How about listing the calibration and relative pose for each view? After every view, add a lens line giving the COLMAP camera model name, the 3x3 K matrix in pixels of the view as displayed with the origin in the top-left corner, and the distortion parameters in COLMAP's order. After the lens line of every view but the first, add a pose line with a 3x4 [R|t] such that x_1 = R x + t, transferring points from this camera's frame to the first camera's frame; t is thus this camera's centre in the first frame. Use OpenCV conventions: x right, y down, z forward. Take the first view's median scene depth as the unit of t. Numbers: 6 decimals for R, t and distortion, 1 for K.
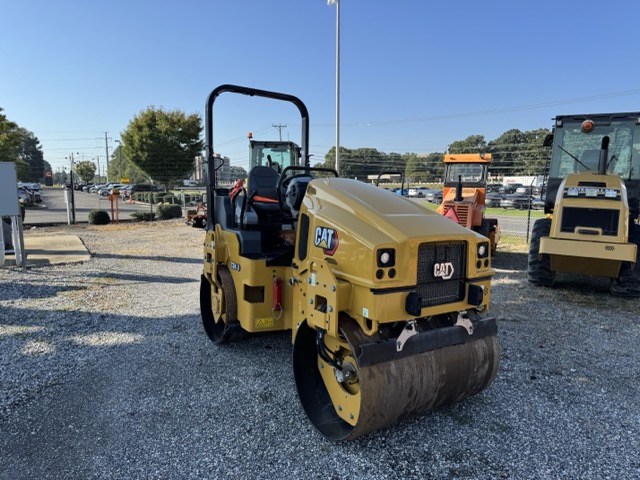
lens RADIAL K [[445.7, 0, 320.0], [0, 445.7, 240.0], [0, 0, 1]] dist [0.104751, -0.139387]
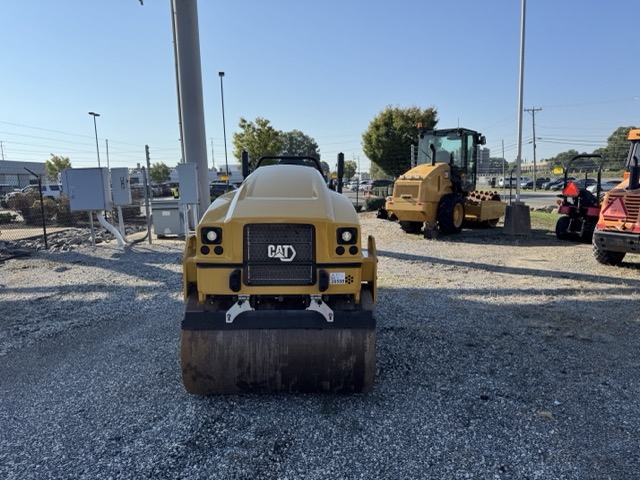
lens RADIAL K [[445.7, 0, 320.0], [0, 445.7, 240.0], [0, 0, 1]] dist [0.104751, -0.139387]
pose [[0.848219, 0.049523, -0.527325, 0.796289], [-0.042645, 0.998772, 0.025203, 0.009474], [0.527926, 0.001110, 0.849290, 0.169731]]
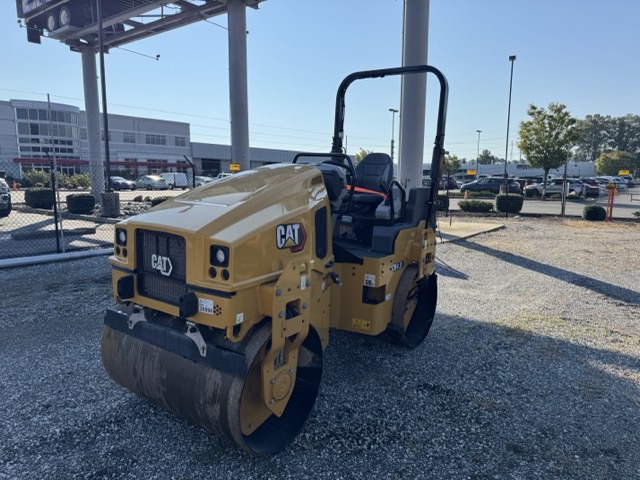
lens RADIAL K [[448.1, 0, 317.2], [0, 448.1, 243.2], [0, 0, 1]] dist [0.051667, -0.057047]
pose [[0.359981, 0.142180, -0.922062, 1.093772], [-0.123911, 0.986850, 0.103795, -0.095341], [0.924694, 0.076889, 0.372865, 0.857320]]
